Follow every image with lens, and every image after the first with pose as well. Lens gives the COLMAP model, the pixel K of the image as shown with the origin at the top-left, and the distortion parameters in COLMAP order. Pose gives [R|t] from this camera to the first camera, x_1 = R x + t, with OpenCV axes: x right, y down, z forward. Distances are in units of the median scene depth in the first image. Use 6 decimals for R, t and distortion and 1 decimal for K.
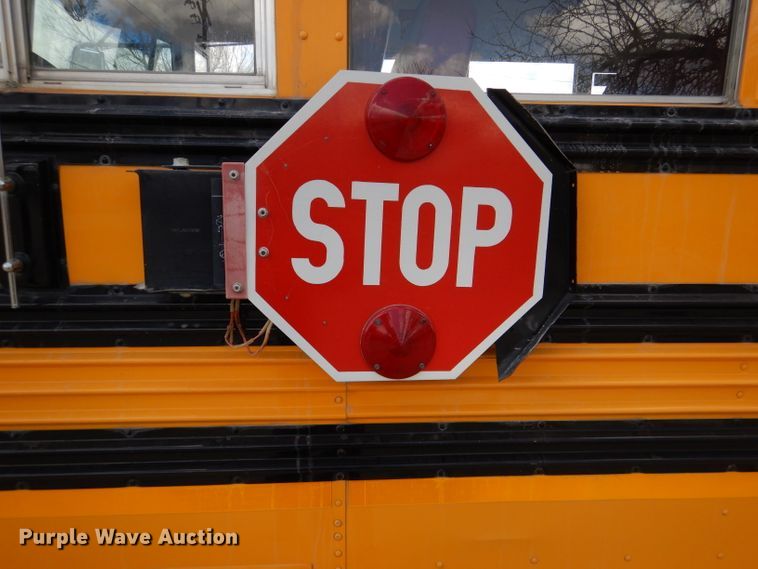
lens RADIAL K [[536.5, 0, 379.0], [0, 536.5, 284.5], [0, 0, 1]] dist [0.008521, -0.001530]
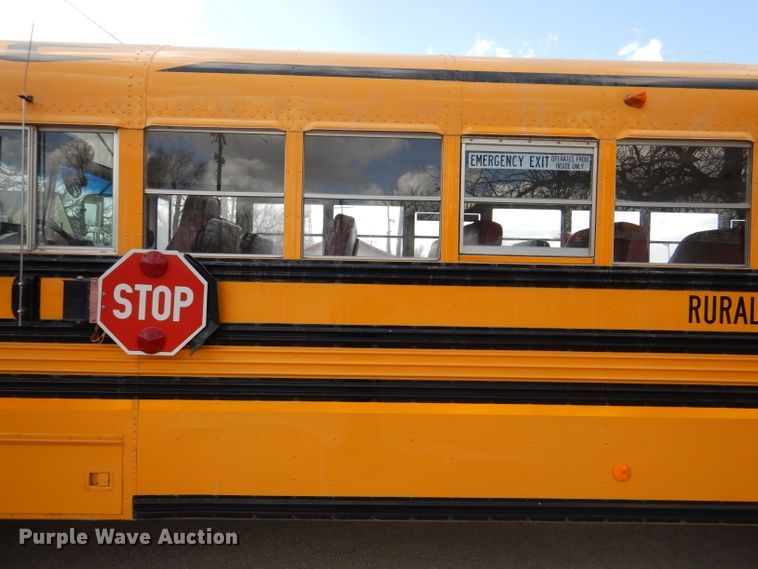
lens RADIAL K [[566.6, 0, 401.9], [0, 566.6, 278.3], [0, 0, 1]] dist [0.005466, -0.002542]
pose [[0.999201, 0.010361, -0.038606, 1.486033], [-0.016969, 0.984426, -0.174978, 0.288956], [0.036191, 0.175494, 0.983815, -1.964874]]
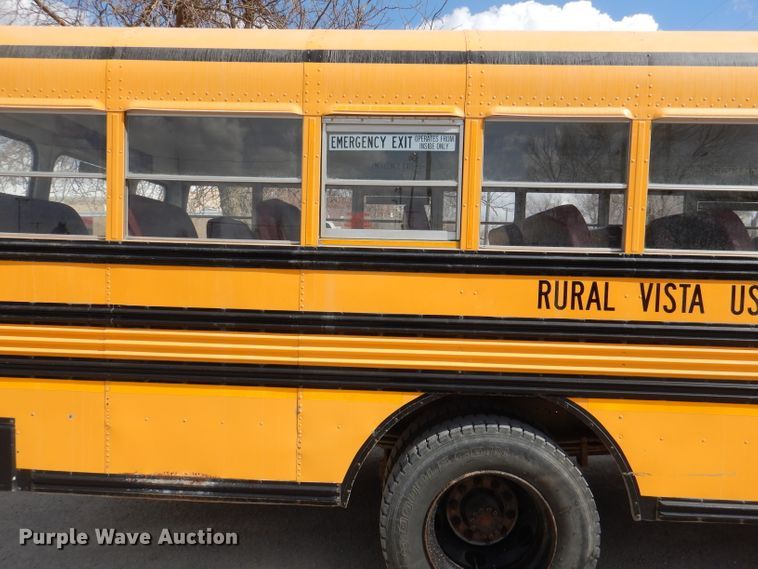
lens RADIAL K [[577.0, 0, 377.5], [0, 577.0, 293.5], [0, 0, 1]] dist [0.024975, -0.000144]
pose [[0.993088, 0.017463, -0.116068, 2.367569], [-0.032264, 0.991391, -0.126894, 0.292705], [0.112853, 0.129761, 0.985102, -1.922733]]
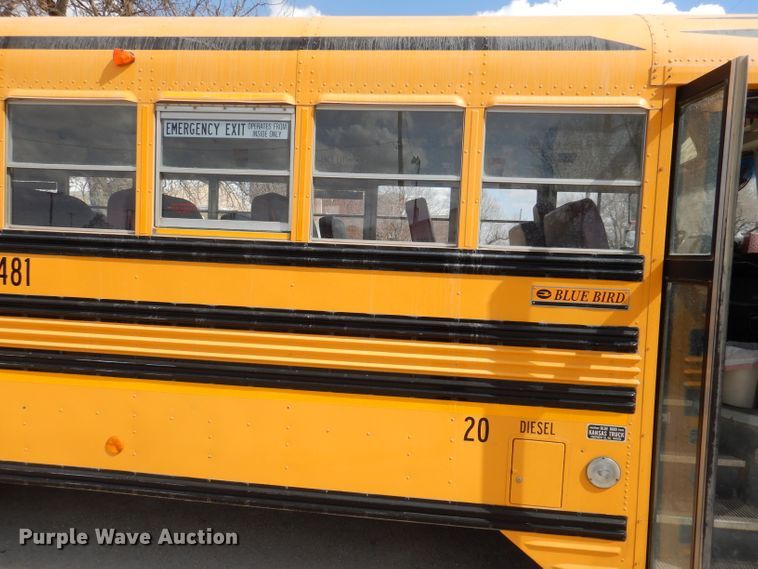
lens RADIAL K [[613.2, 0, 382.0], [0, 613.2, 301.0], [0, 0, 1]] dist [0.007893, -0.011193]
pose [[0.981564, 0.044408, -0.185901, 3.518124], [-0.066437, 0.991257, -0.113995, 0.290515], [0.179214, 0.124244, 0.975933, -1.834088]]
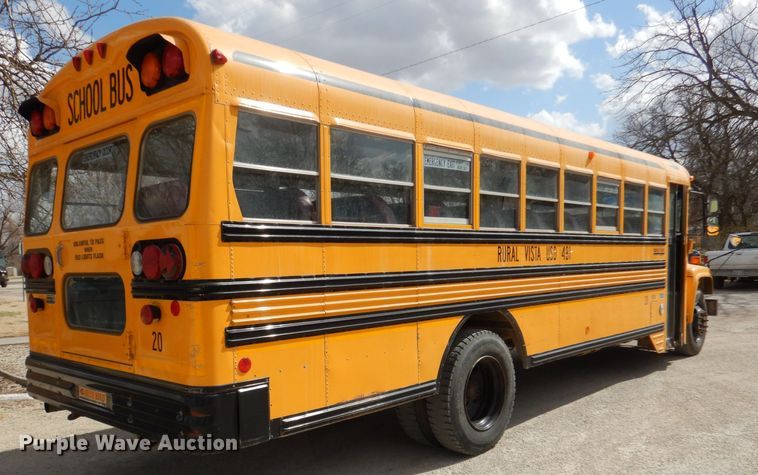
lens RADIAL K [[642.0, 0, 300.0], [0, 642.0, 266.6], [0, 0, 1]] dist [0.042396, 0.001167]
pose [[0.761958, -0.032360, 0.646818, -2.587924], [0.110712, 0.990558, -0.080862, 0.287496], [-0.638093, 0.133224, 0.758346, -2.269925]]
